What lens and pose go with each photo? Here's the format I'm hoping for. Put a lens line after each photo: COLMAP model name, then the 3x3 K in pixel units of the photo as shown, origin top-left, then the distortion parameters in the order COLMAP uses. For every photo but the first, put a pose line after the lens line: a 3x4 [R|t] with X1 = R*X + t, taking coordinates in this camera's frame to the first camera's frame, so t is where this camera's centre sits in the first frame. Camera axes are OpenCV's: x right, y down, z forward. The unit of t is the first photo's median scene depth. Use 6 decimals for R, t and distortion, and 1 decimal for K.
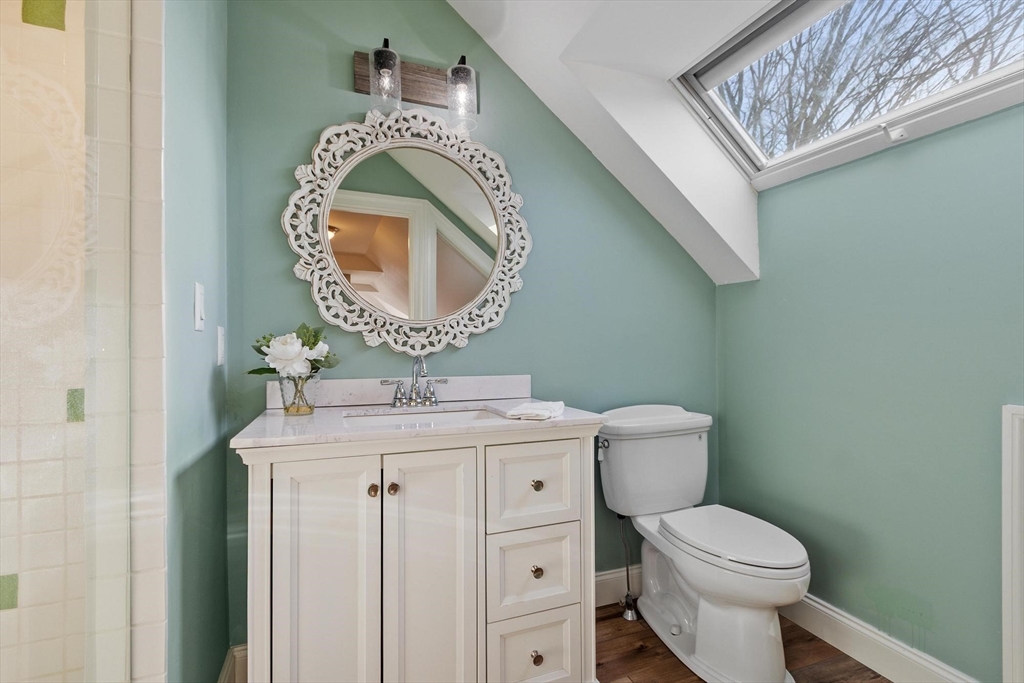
lens RADIAL K [[456.8, 0, 511.9], [0, 456.8, 342.1], [0, 0, 1]] dist [-0.013166, 0.000505]
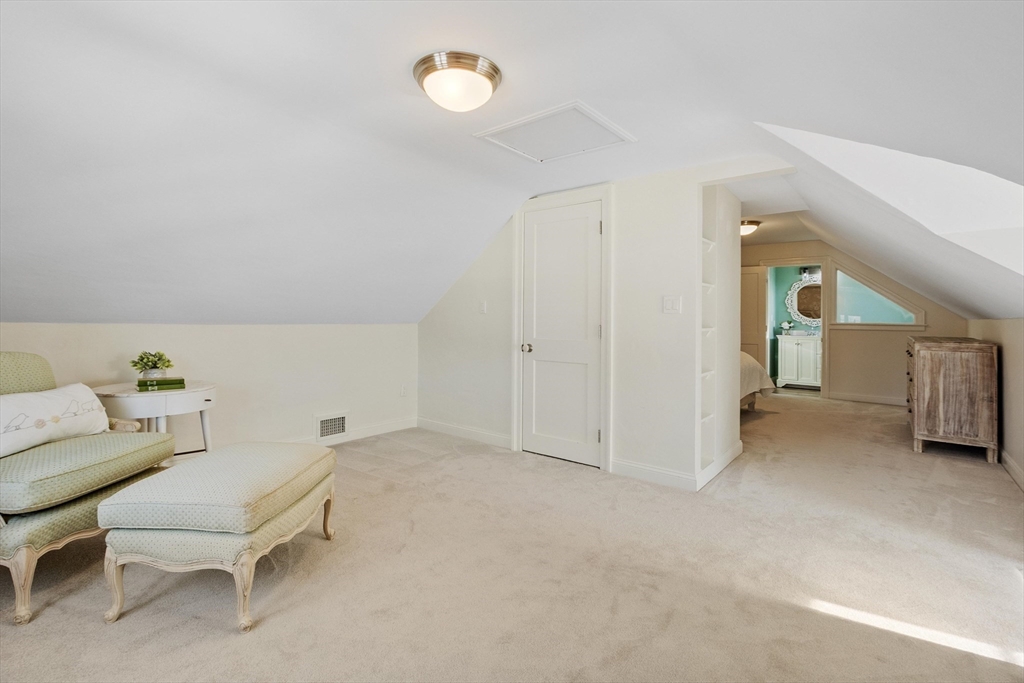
lens RADIAL K [[456.8, 0, 513.5], [0, 456.8, 335.6], [0, 0, 1]] dist [-0.013166, 0.000505]
pose [[0.489245, 0.019116, -0.871937, 2.717519], [-0.000237, 0.999763, 0.021786, 0.029679], [0.872146, -0.010452, 0.489133, -4.611820]]
